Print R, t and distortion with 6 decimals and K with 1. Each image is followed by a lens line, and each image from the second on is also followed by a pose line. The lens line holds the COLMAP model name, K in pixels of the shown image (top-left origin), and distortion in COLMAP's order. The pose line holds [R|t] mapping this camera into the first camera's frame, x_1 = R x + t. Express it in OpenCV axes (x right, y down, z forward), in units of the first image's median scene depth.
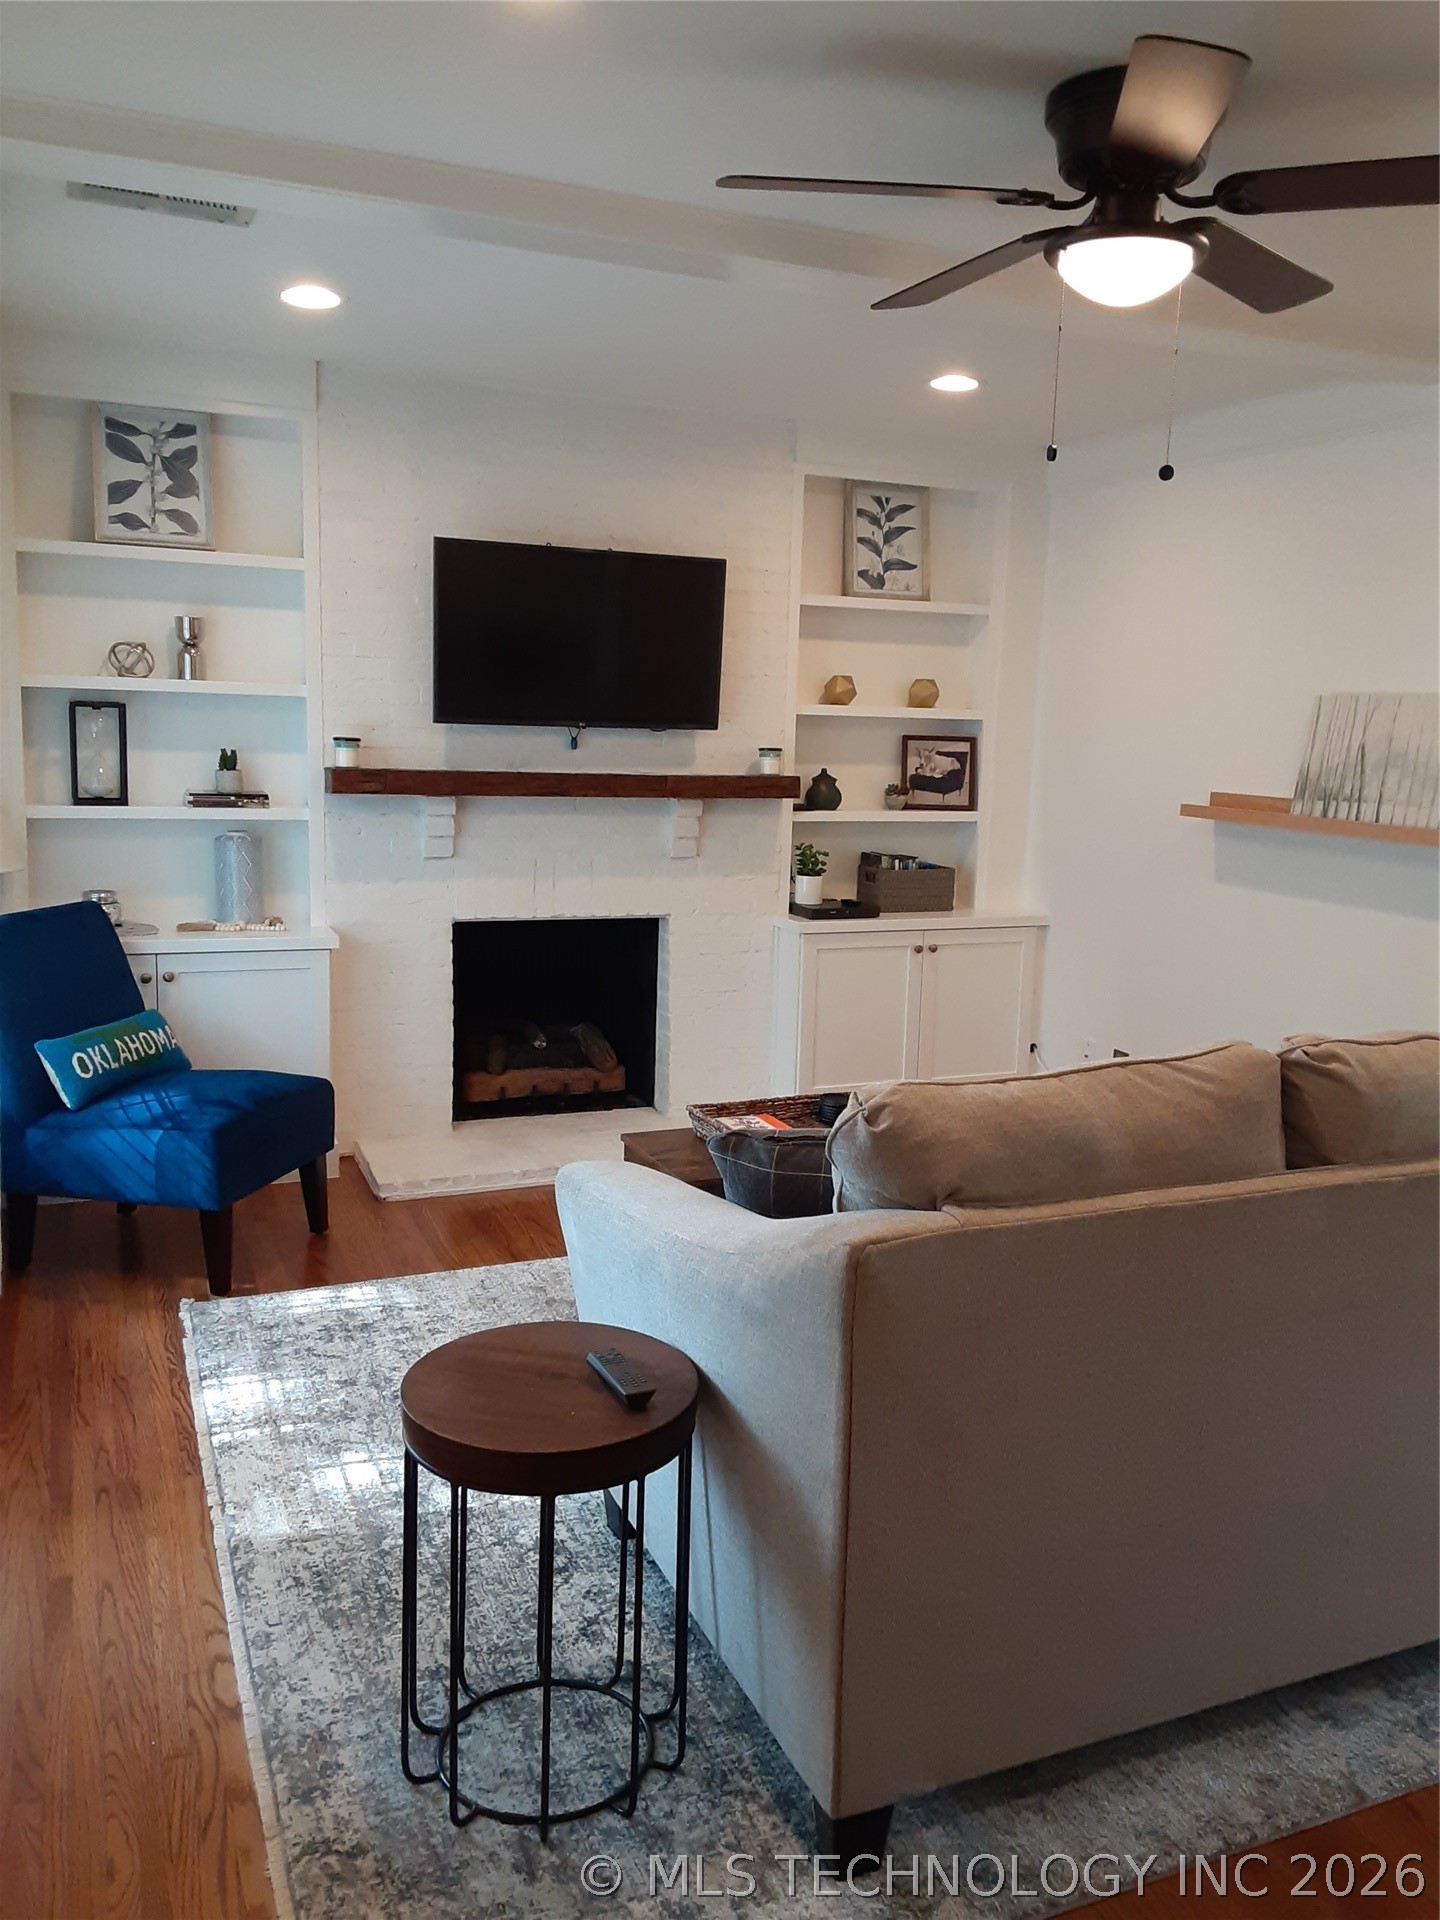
lens RADIAL K [[1578.2, 0, 749.4], [0, 1578.2, 956.4], [0, 0, 1]] dist [0.162604, -0.274138]
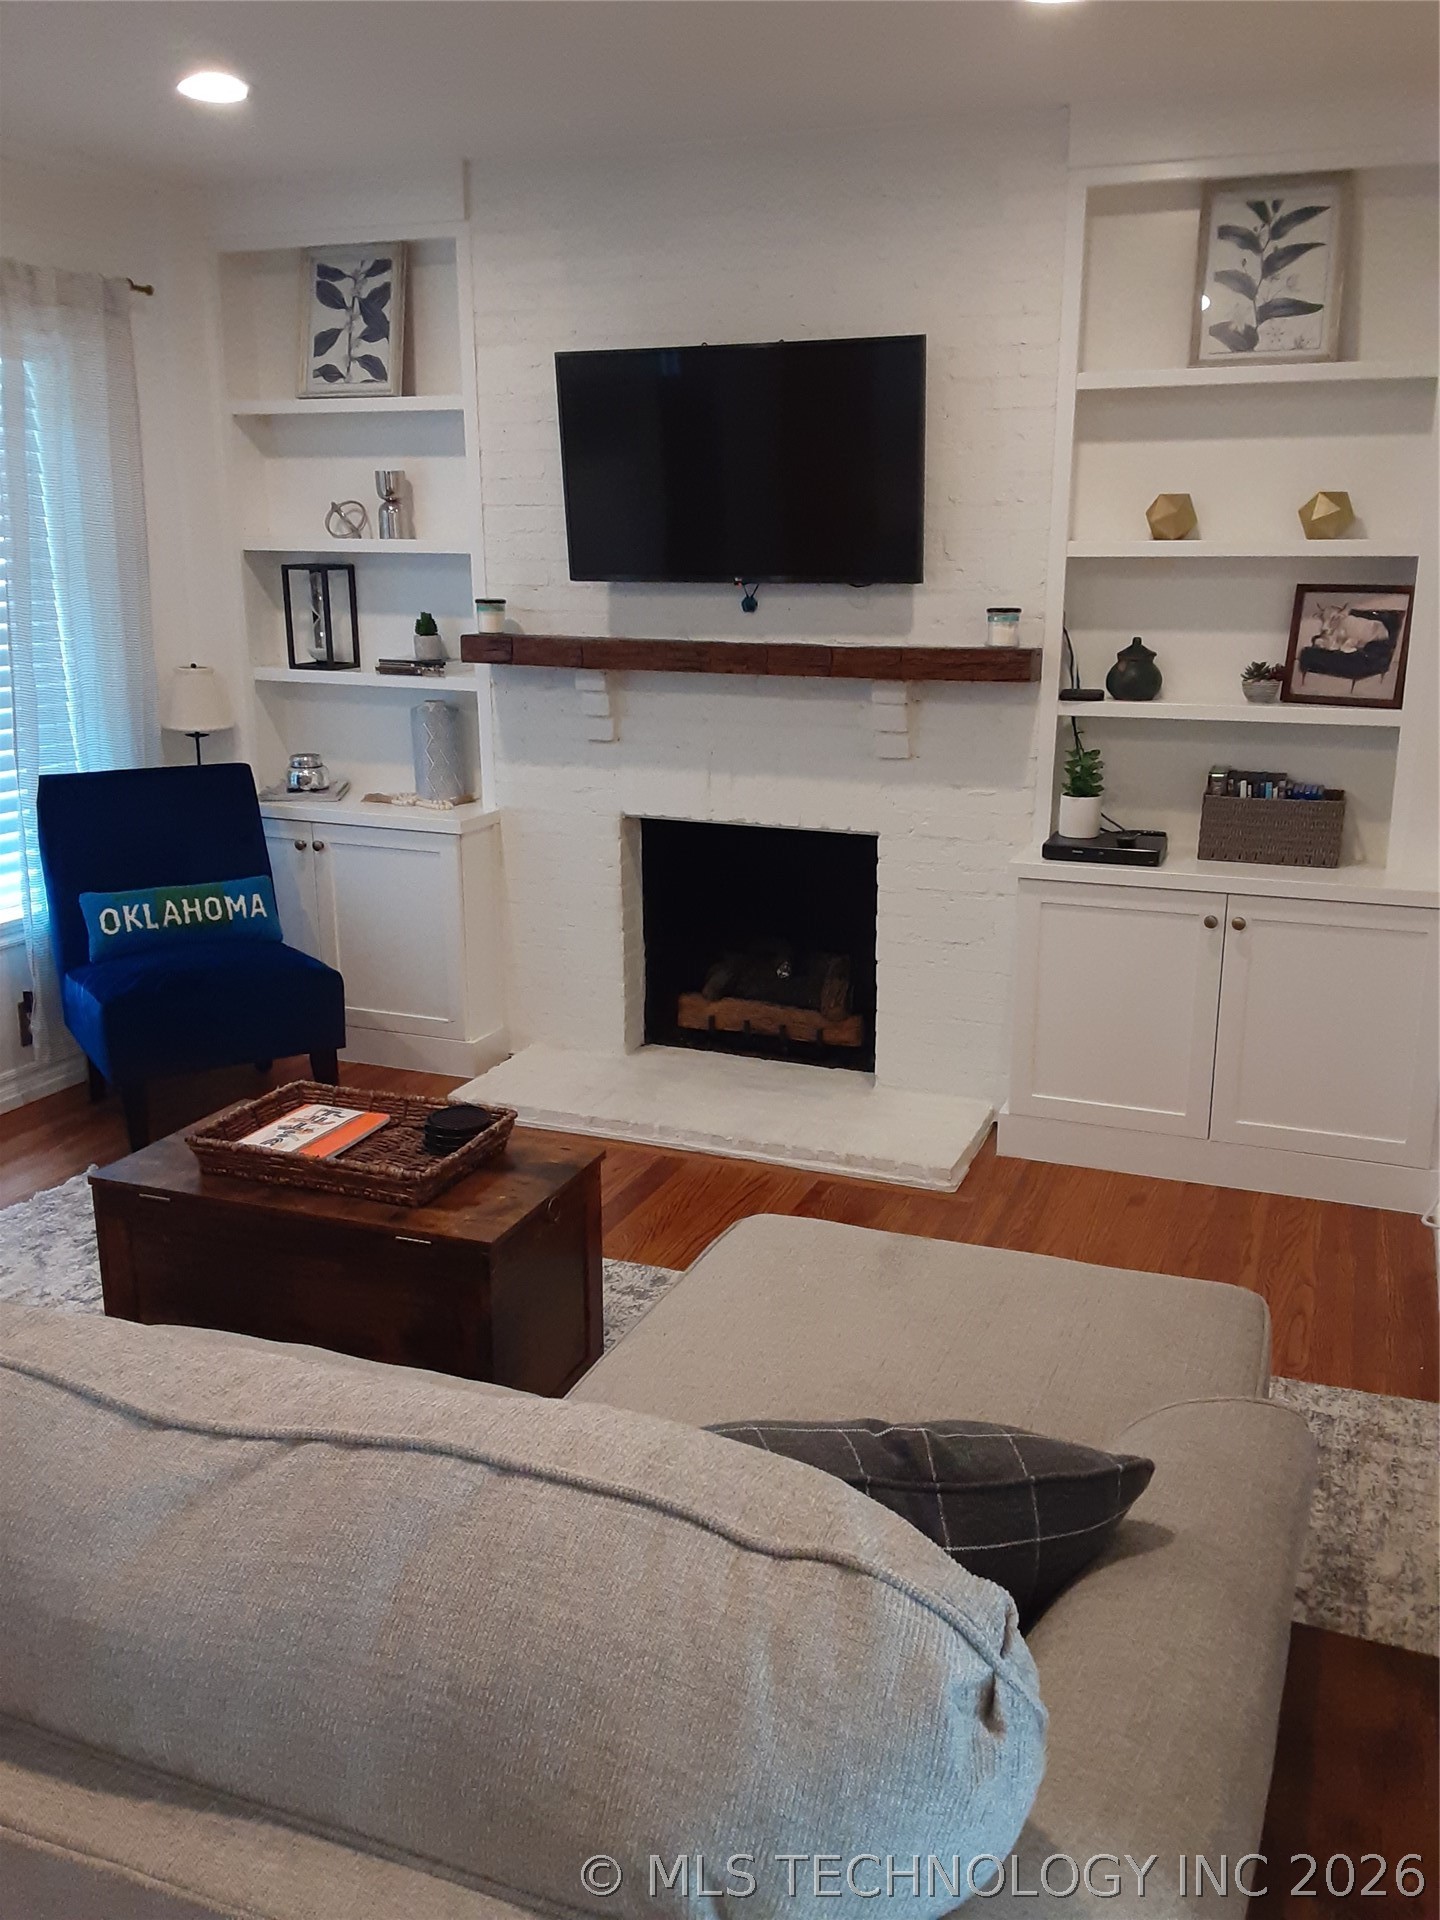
lens RADIAL K [[1578.2, 0, 749.4], [0, 1578.2, 956.4], [0, 0, 1]] dist [0.162604, -0.274138]
pose [[0.698590, 0.151935, -0.699205, 0.452469], [-0.090340, 0.988104, 0.124452, -0.057366], [0.709796, -0.023775, 0.704006, 0.421309]]
